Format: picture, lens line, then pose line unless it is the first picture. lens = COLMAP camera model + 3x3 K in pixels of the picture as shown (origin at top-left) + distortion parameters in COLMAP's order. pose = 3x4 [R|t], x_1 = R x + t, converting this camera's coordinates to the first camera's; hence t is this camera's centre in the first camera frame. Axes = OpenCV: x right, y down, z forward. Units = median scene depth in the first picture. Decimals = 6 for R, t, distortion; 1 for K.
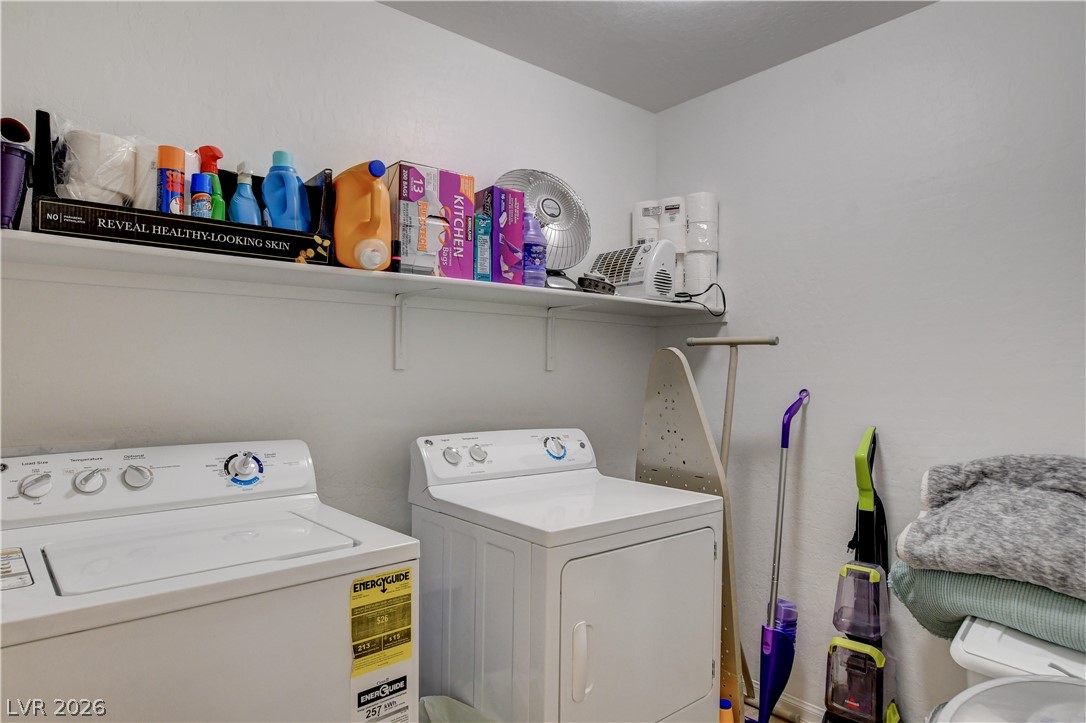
lens RADIAL K [[591.8, 0, 543.0], [0, 591.8, 361.5], [0, 0, 1]] dist [-0.047474, 0.000649]
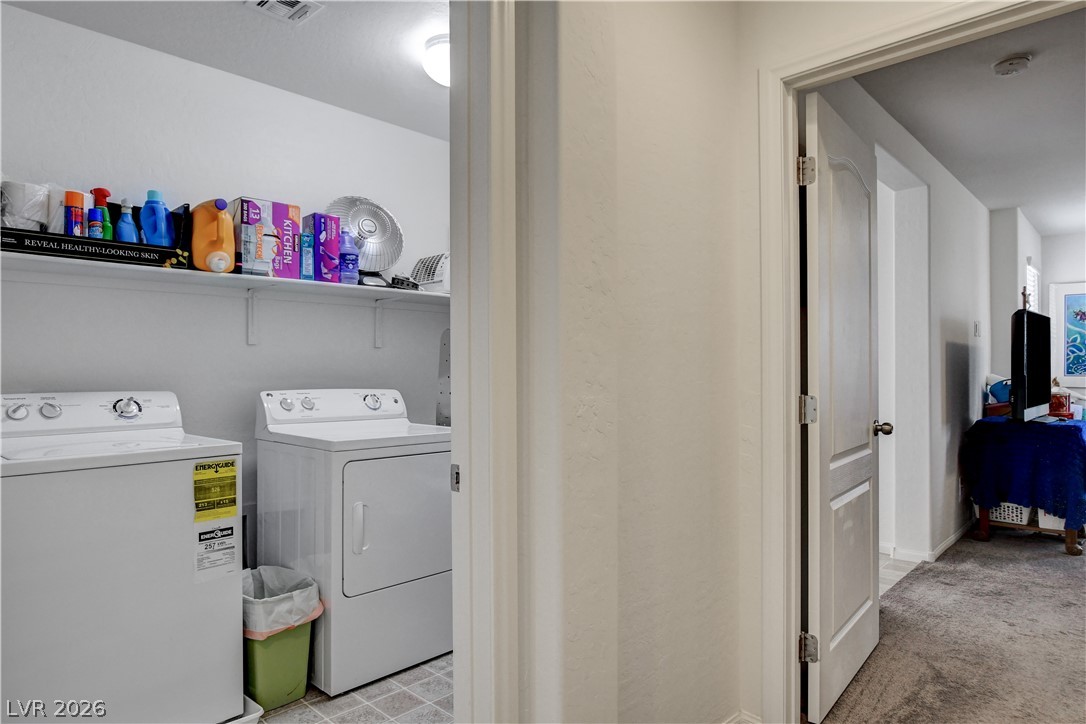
lens RADIAL K [[591.8, 0, 543.0], [0, 591.8, 362.0], [0, 0, 1]] dist [-0.047474, 0.000649]
pose [[0.991110, -0.005542, 0.132927, 0.319694], [0.004338, 0.999947, 0.009344, 0.058489], [-0.132971, -0.008685, 0.991082, -0.556769]]
